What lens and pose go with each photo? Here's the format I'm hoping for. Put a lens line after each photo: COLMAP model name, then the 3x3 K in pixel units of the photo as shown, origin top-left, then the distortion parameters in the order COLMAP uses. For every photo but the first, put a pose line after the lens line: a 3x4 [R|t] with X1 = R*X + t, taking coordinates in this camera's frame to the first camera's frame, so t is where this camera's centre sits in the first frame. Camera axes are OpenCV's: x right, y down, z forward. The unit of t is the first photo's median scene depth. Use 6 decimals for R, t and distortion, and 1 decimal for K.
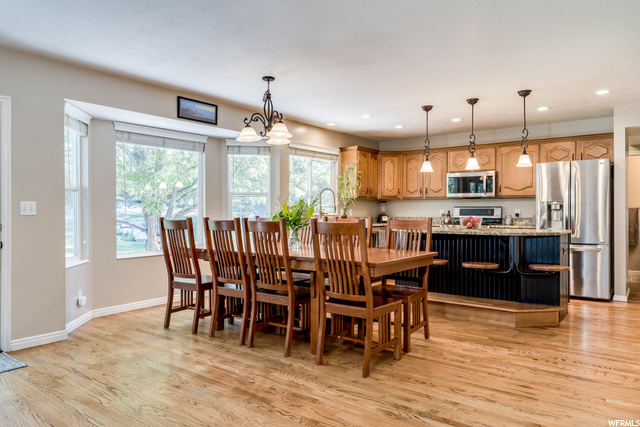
lens RADIAL K [[436.4, 0, 318.0], [0, 436.4, 215.2], [0, 0, 1]] dist [0.000359, -0.005769]
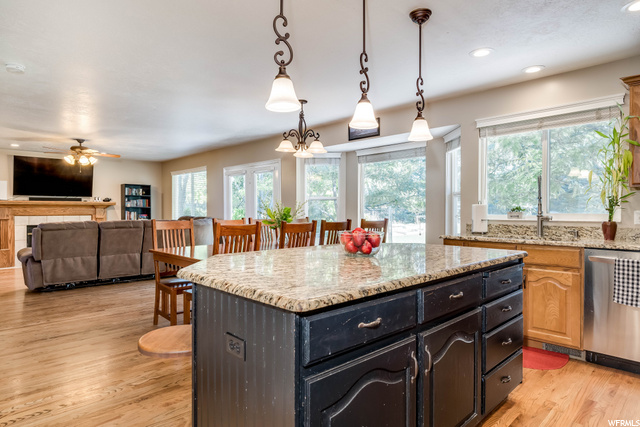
lens RADIAL K [[379.1, 0, 319.6], [0, 379.1, 215.8], [0, 0, 1]] dist [-0.001226, 0.000499]
pose [[-0.142022, 0.014907, -0.989751, 0.650488], [-0.006915, 0.999847, 0.016052, -0.014717], [0.989839, 0.009124, -0.141897, 0.863428]]
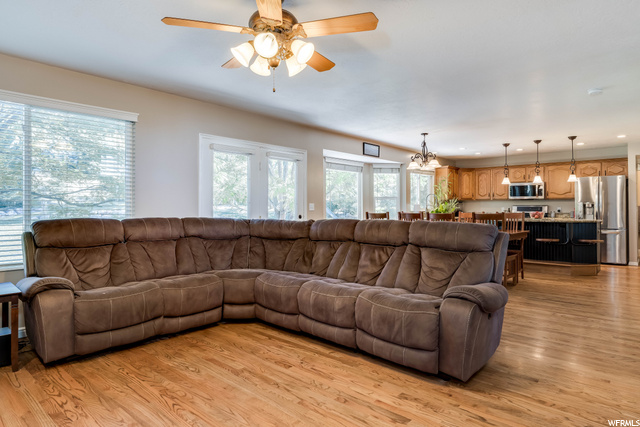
lens RADIAL K [[379.1, 0, 319.0], [0, 379.1, 207.9], [0, 0, 1]] dist [-0.001226, 0.000499]
pose [[0.997395, -0.001383, -0.072125, -0.312833], [0.000616, 0.999943, -0.010657, 0.003503], [0.072136, 0.010584, 0.997339, -0.413120]]
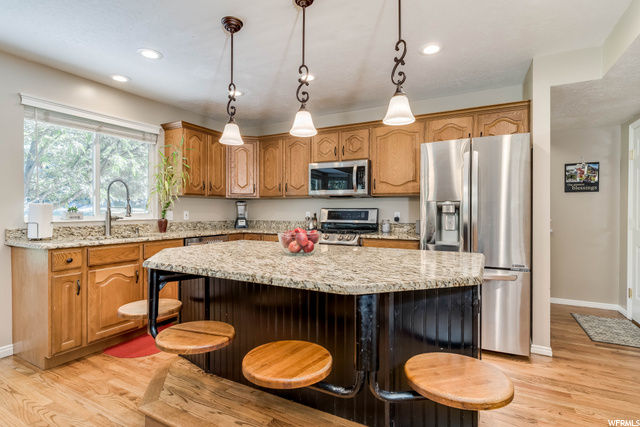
lens RADIAL K [[322.0, 0, 318.2], [0, 322.0, 213.9], [0, 0, 1]] dist [-0.001868, 0.000089]
pose [[0.987201, 0.000773, 0.159479, 0.266194], [-0.000680, 1.000000, -0.000638, -0.010754], [-0.159480, 0.000521, 0.987201, 0.537763]]
